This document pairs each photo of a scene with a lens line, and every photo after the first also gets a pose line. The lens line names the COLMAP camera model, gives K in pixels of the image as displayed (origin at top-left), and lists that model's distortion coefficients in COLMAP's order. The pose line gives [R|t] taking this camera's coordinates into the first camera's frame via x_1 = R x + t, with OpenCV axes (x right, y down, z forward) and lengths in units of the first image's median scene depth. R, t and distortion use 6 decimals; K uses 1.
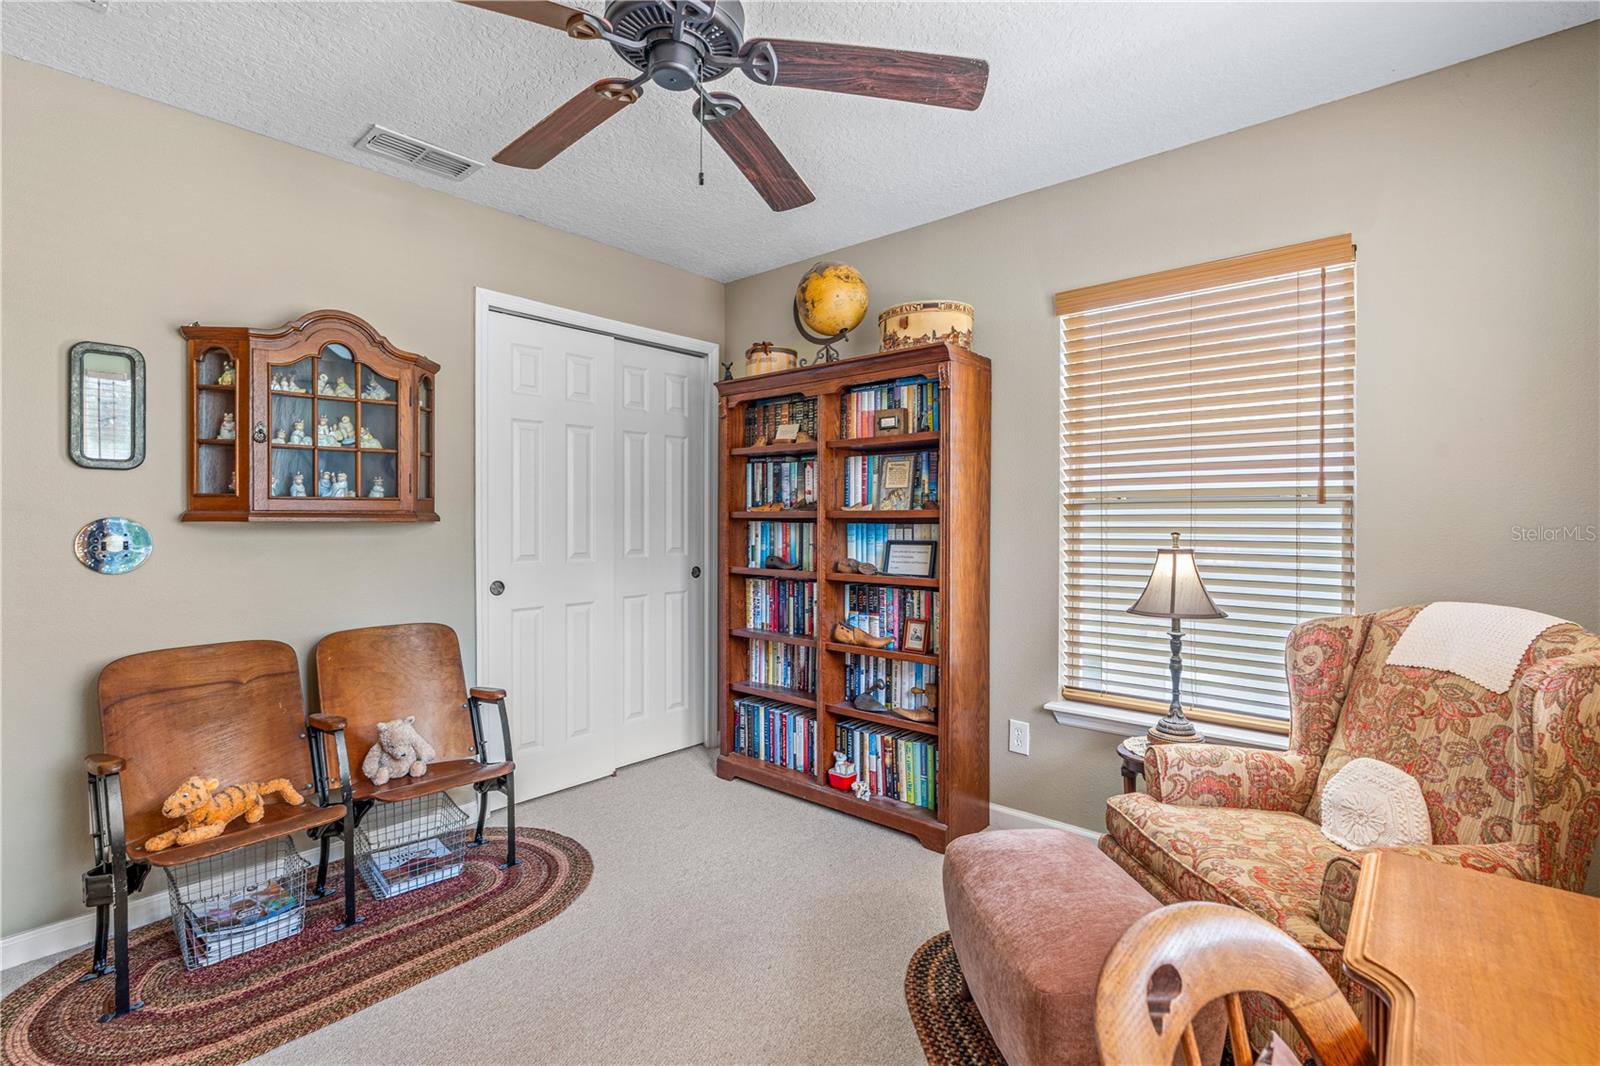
lens RADIAL K [[730.8, 0, 799.4], [0, 730.8, 519.9], [0, 0, 1]] dist [-0.000359, 0.000063]
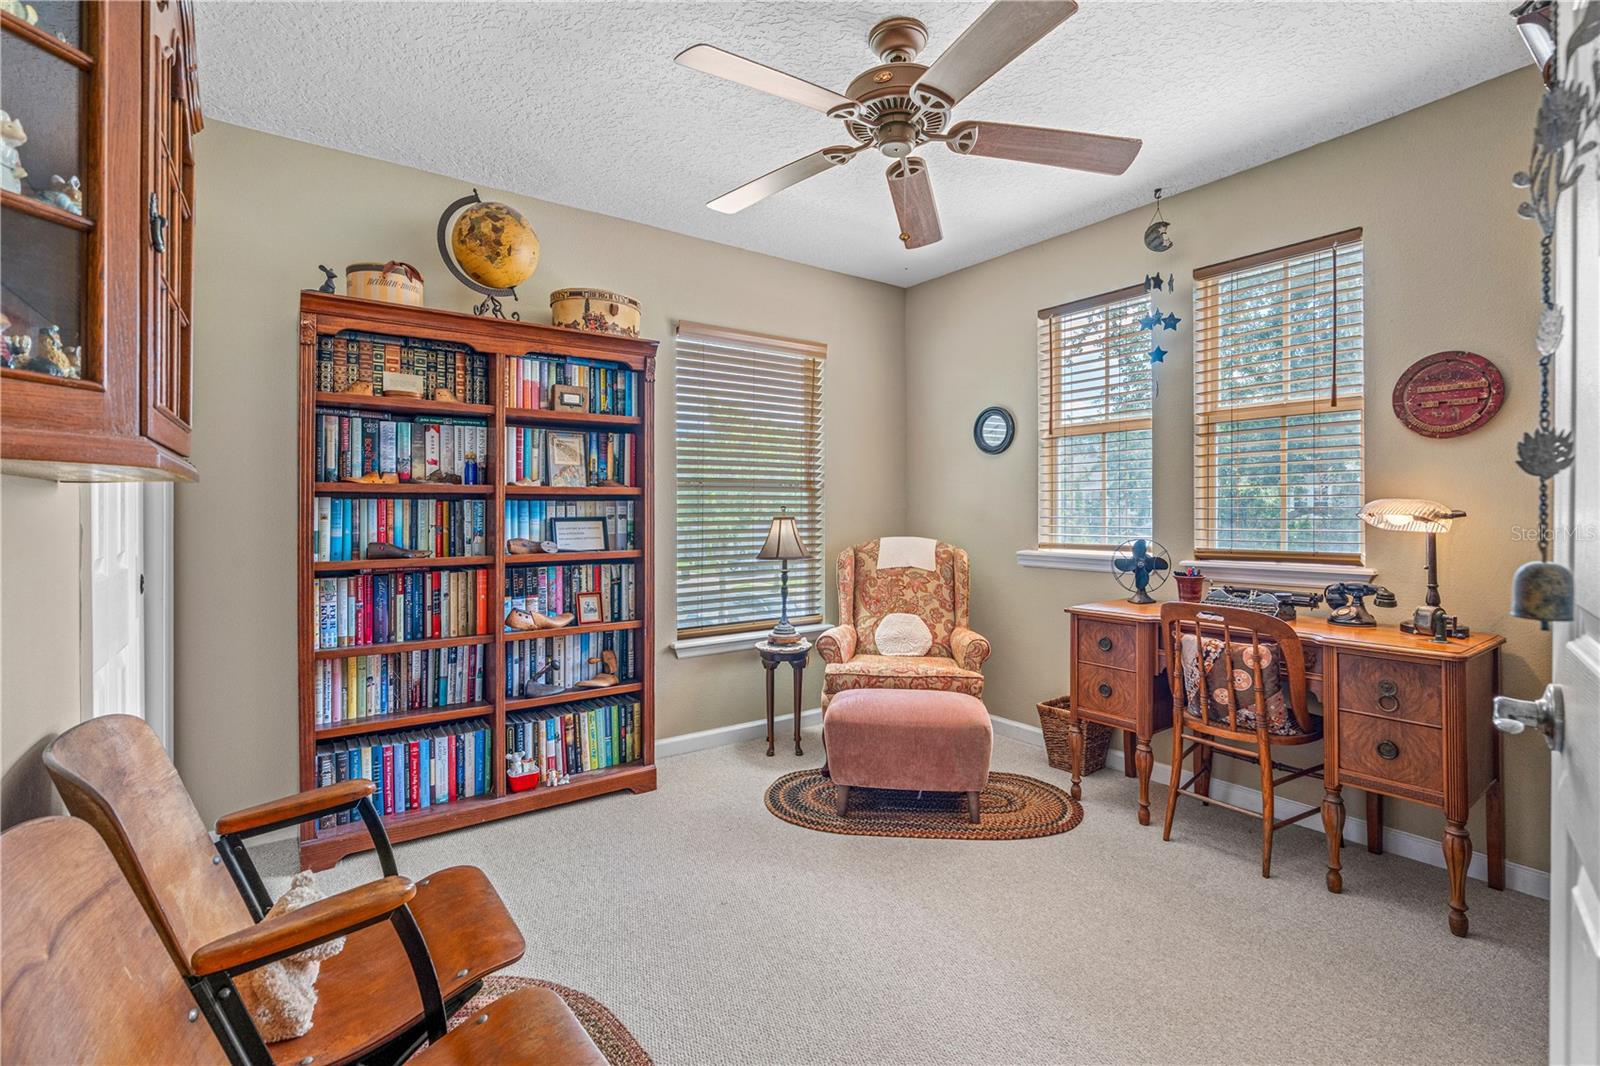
lens RADIAL K [[739.9, 0, 792.7], [0, 739.9, 511.9], [0, 0, 1]] dist [-0.003317, -0.000109]
pose [[0.228246, 0.000569, 0.973603, -0.763947], [0.004305, 0.999989, -0.001593, 0.023048], [-0.973594, 0.004555, 0.228241, 0.457480]]
